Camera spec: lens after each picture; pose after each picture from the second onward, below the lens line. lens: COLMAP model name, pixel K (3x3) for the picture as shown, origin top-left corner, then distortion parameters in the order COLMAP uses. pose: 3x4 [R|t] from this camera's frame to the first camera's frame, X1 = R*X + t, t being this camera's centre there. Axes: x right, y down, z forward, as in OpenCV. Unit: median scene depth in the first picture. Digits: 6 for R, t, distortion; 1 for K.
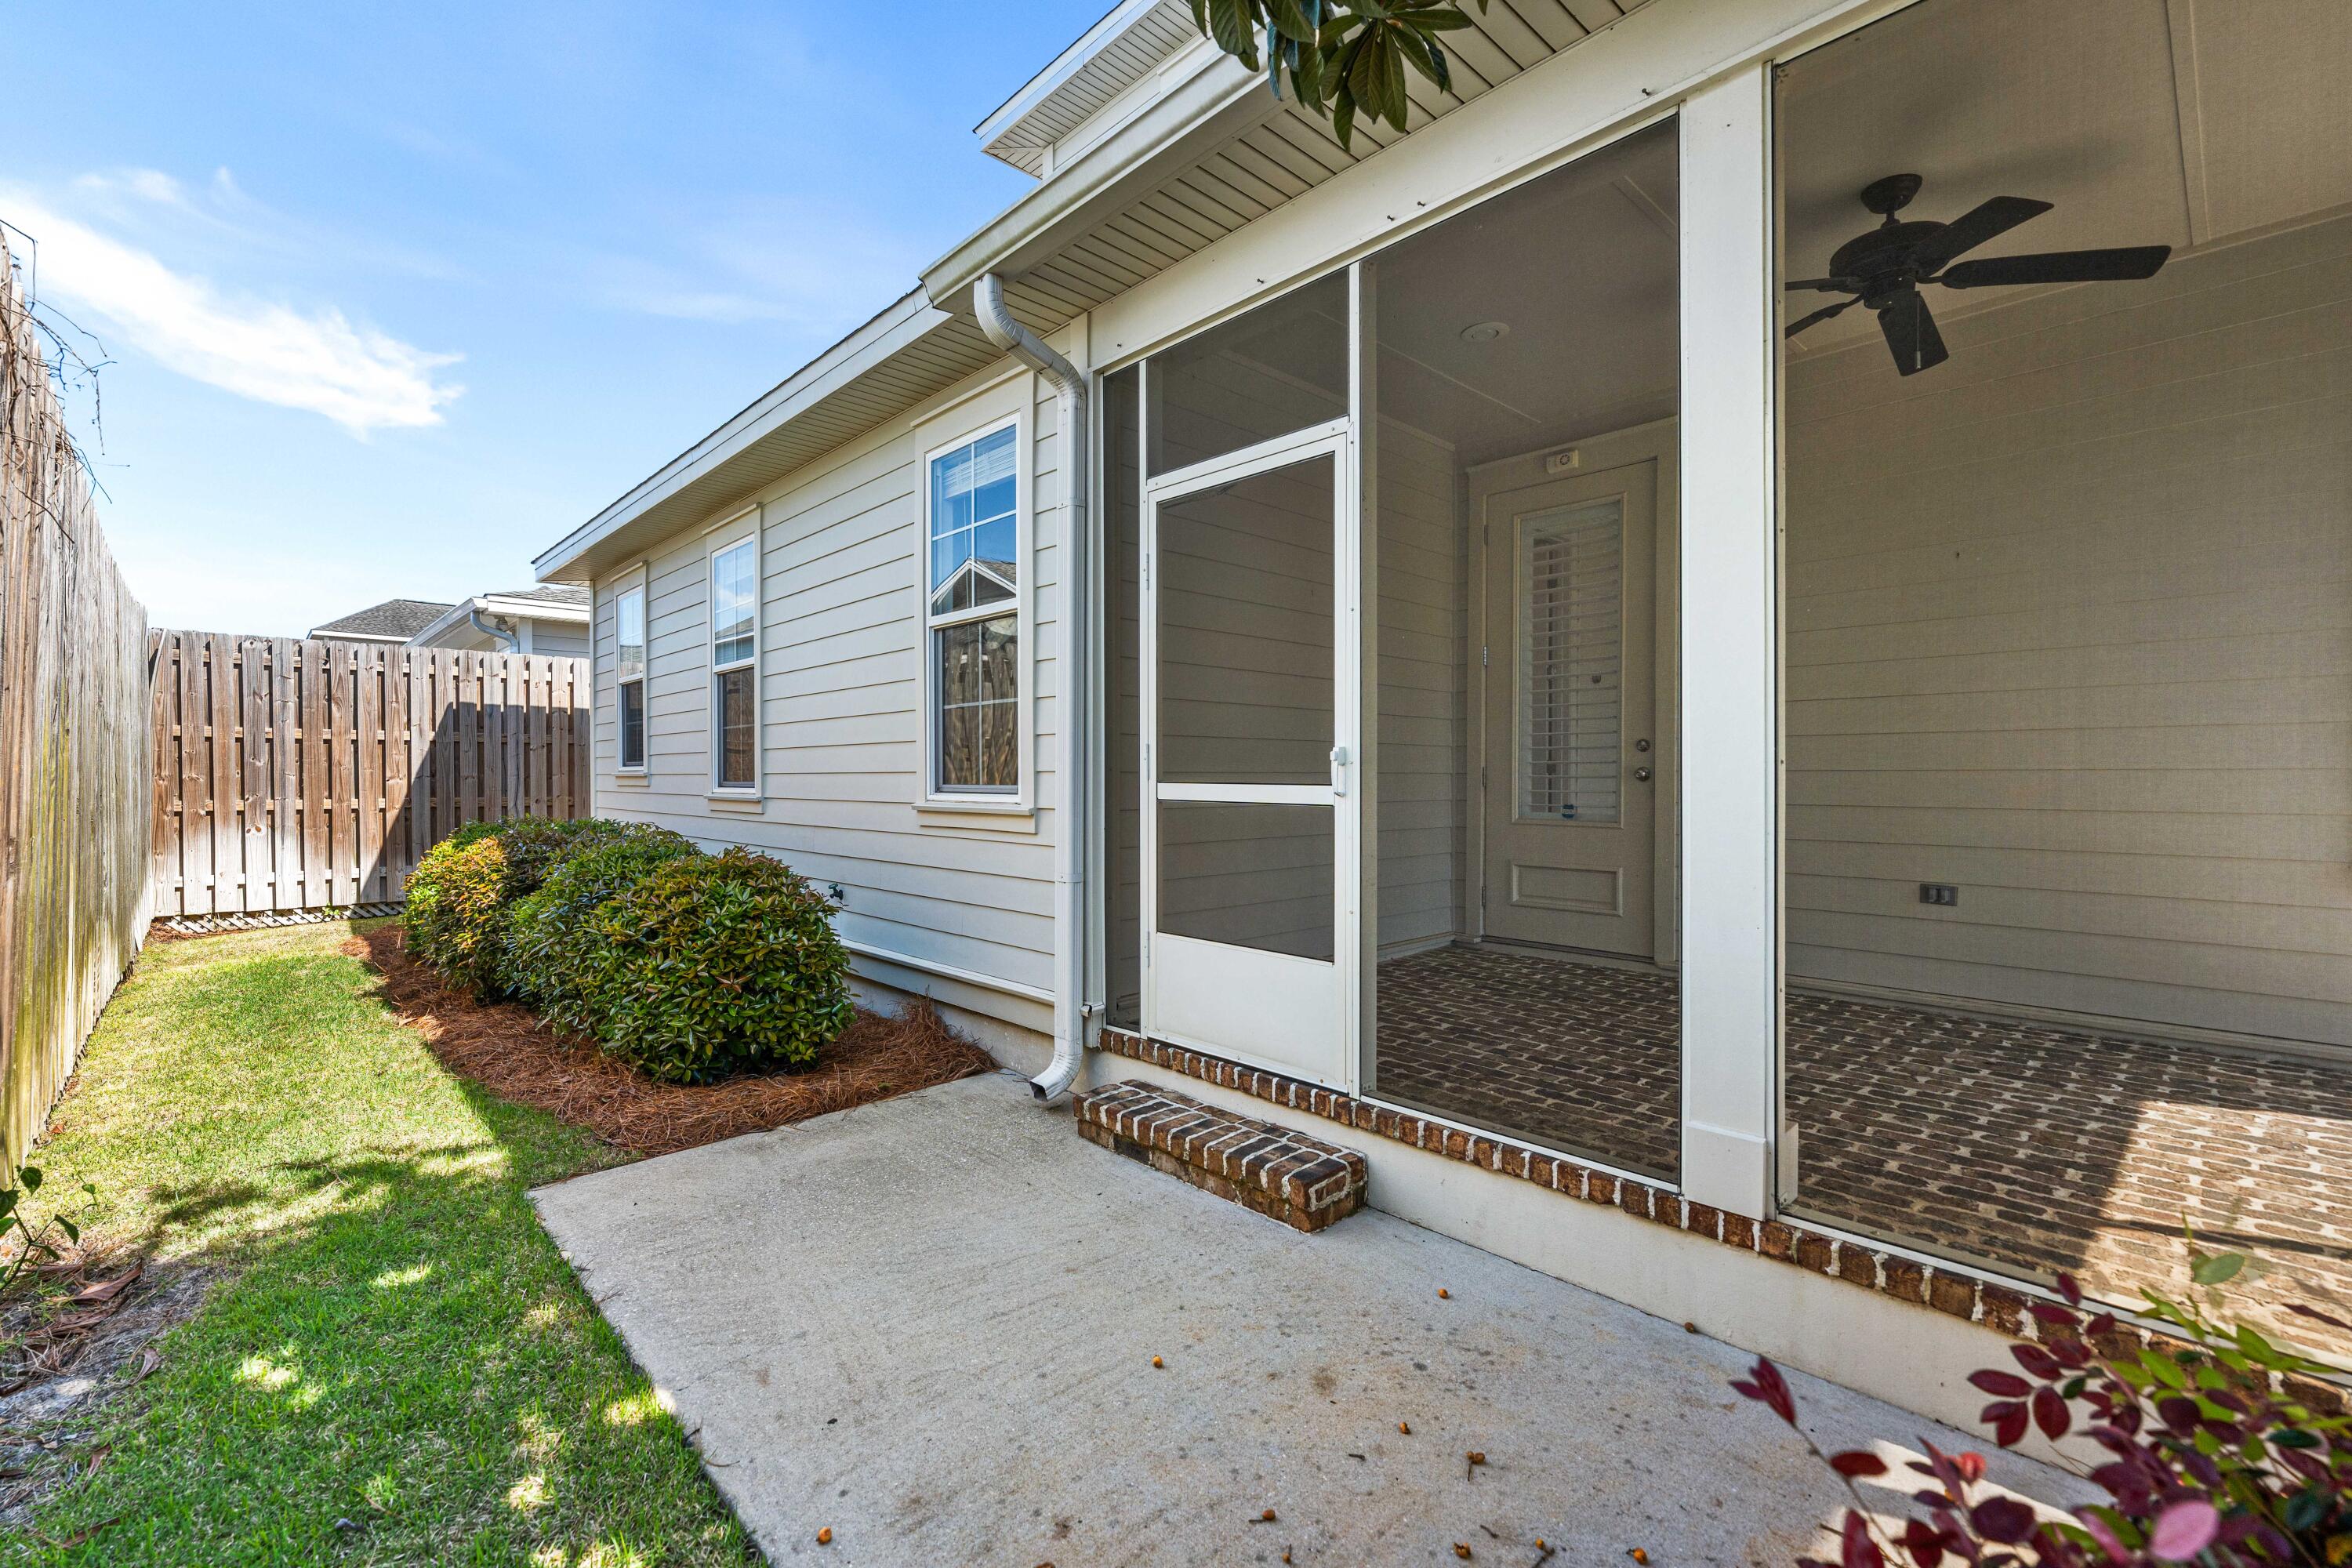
lens RADIAL K [[1005.1, 0, 1176.0], [0, 1005.1, 784.0], [0, 0, 1]] dist [-0.000432, -0.000150]
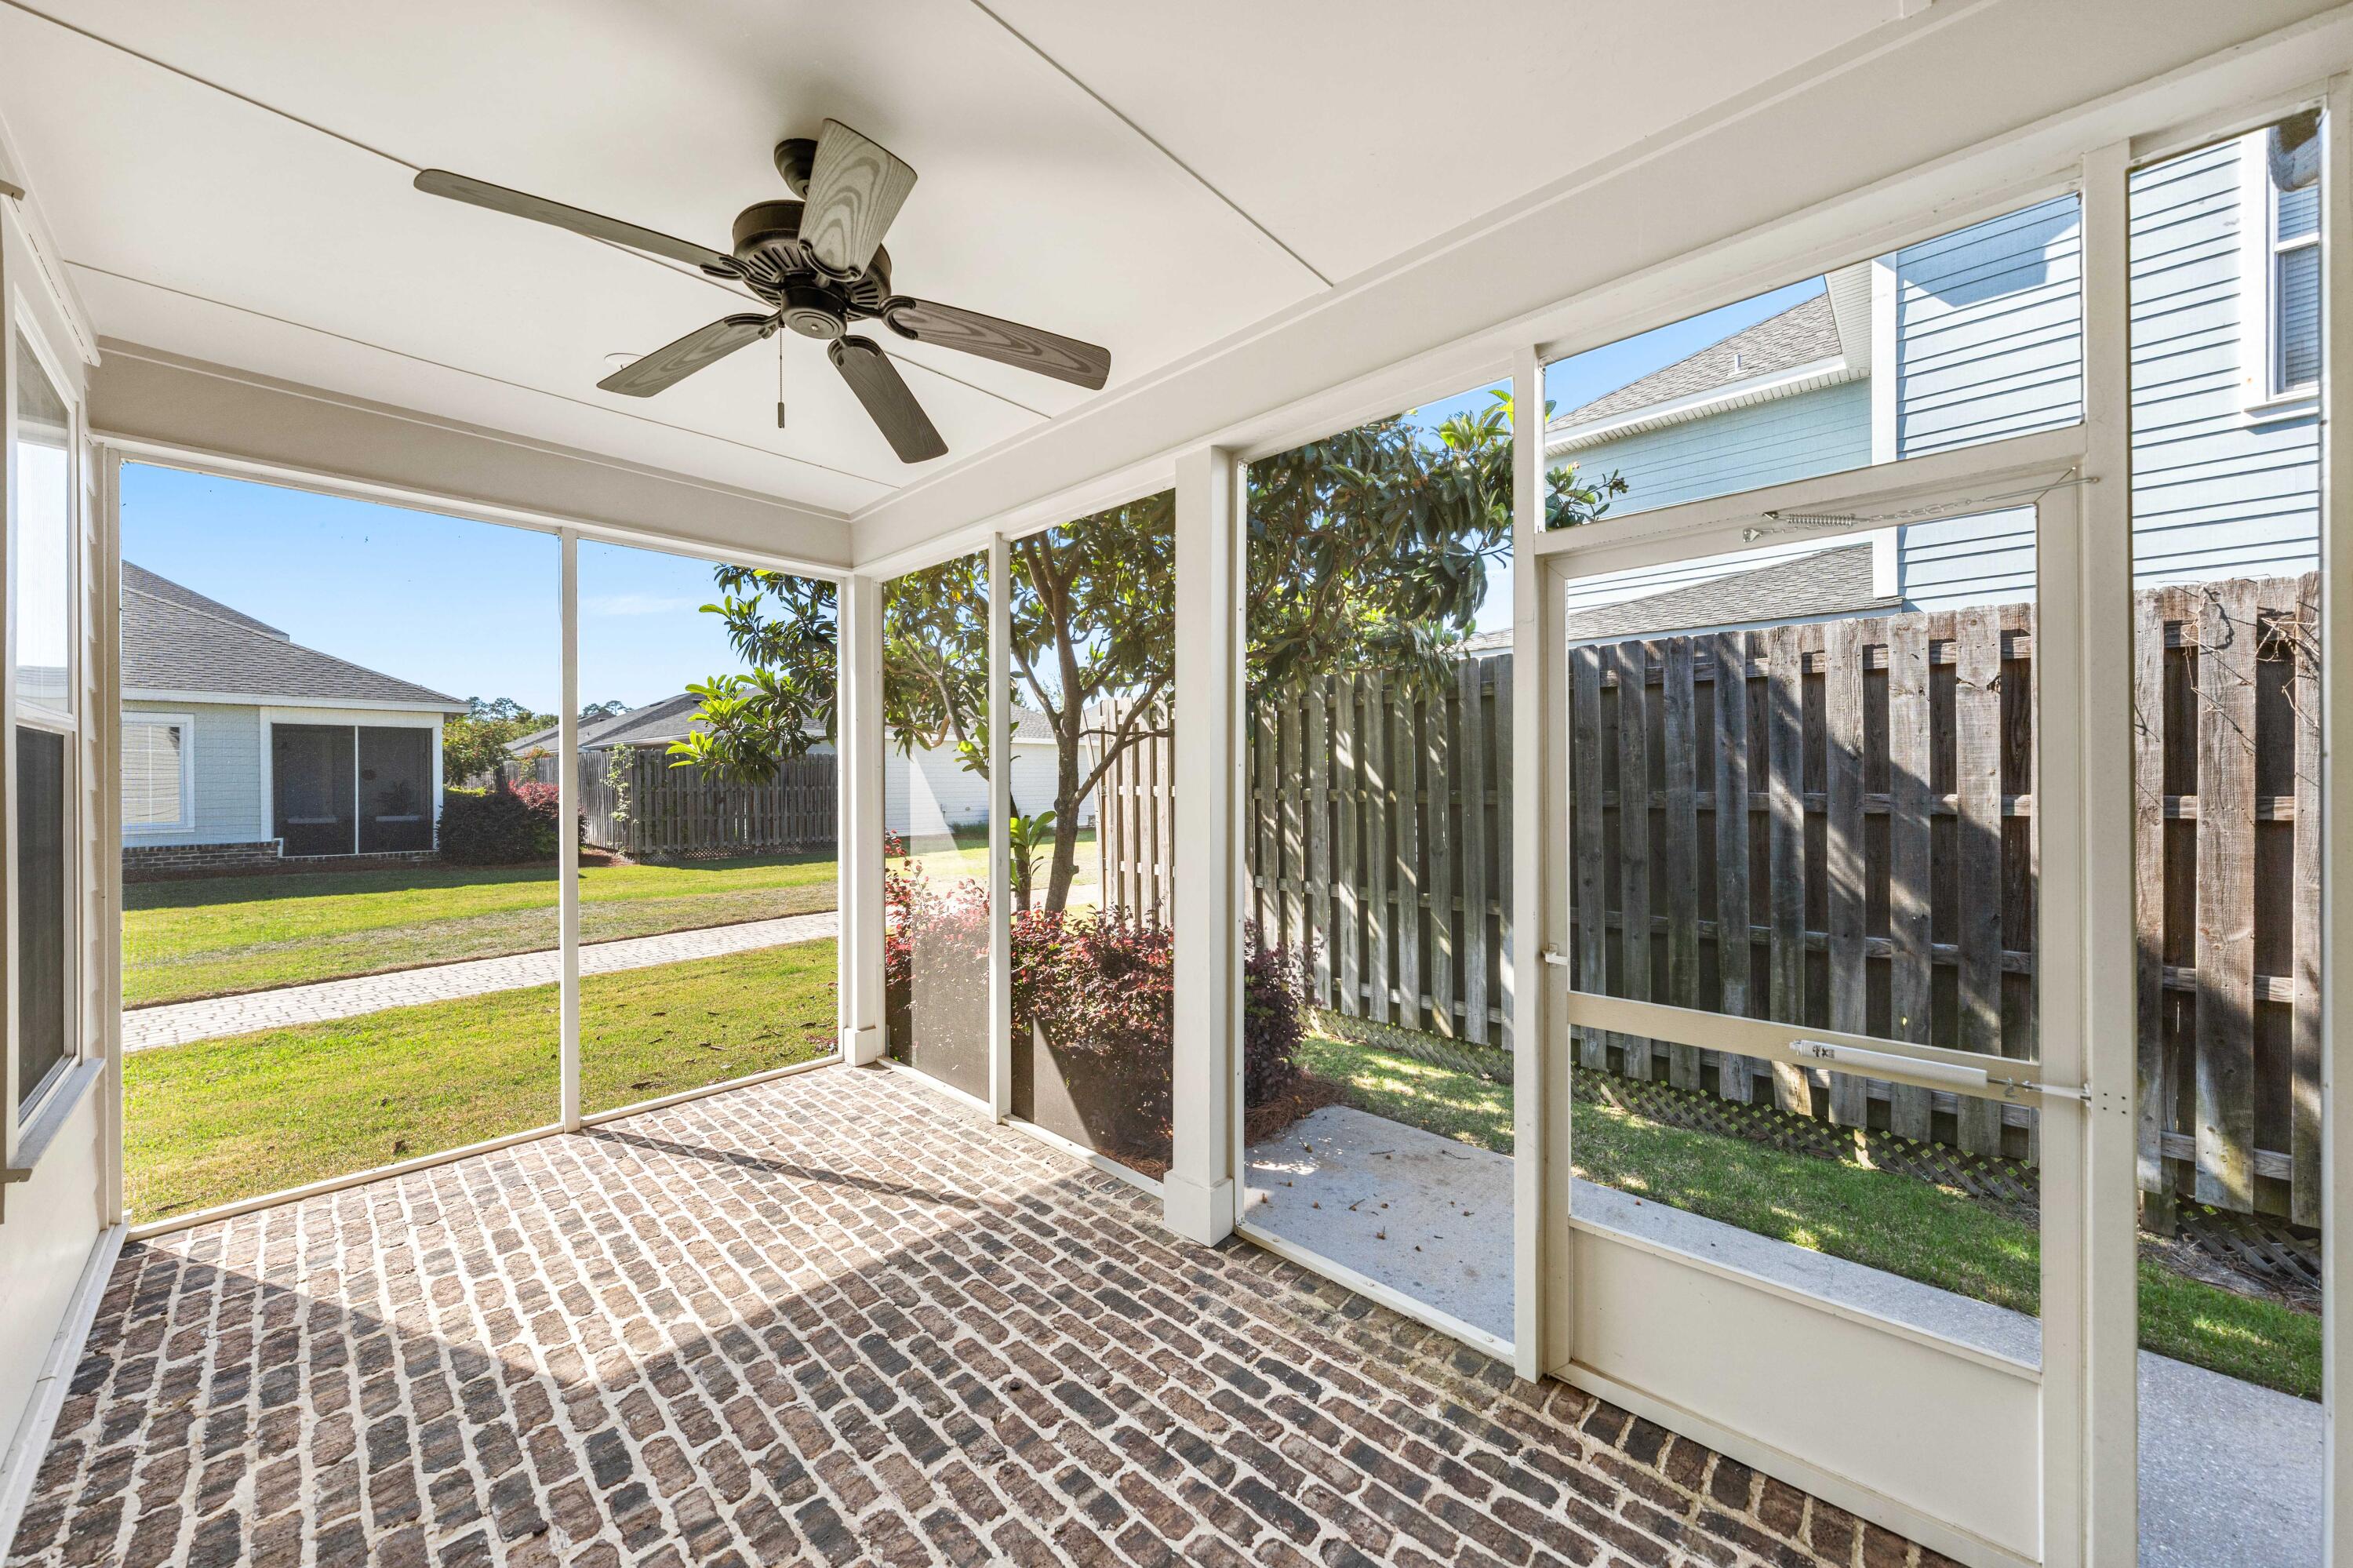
lens RADIAL K [[821.3, 0, 1176.5], [0, 821.3, 784.0], [0, 0, 1]] dist [0.000003, -0.000001]
pose [[-0.997081, 0.002680, -0.076304, 0.688947], [0.001662, 0.999909, 0.013398, -0.229700], [0.076333, 0.013232, -0.996995, 2.155828]]
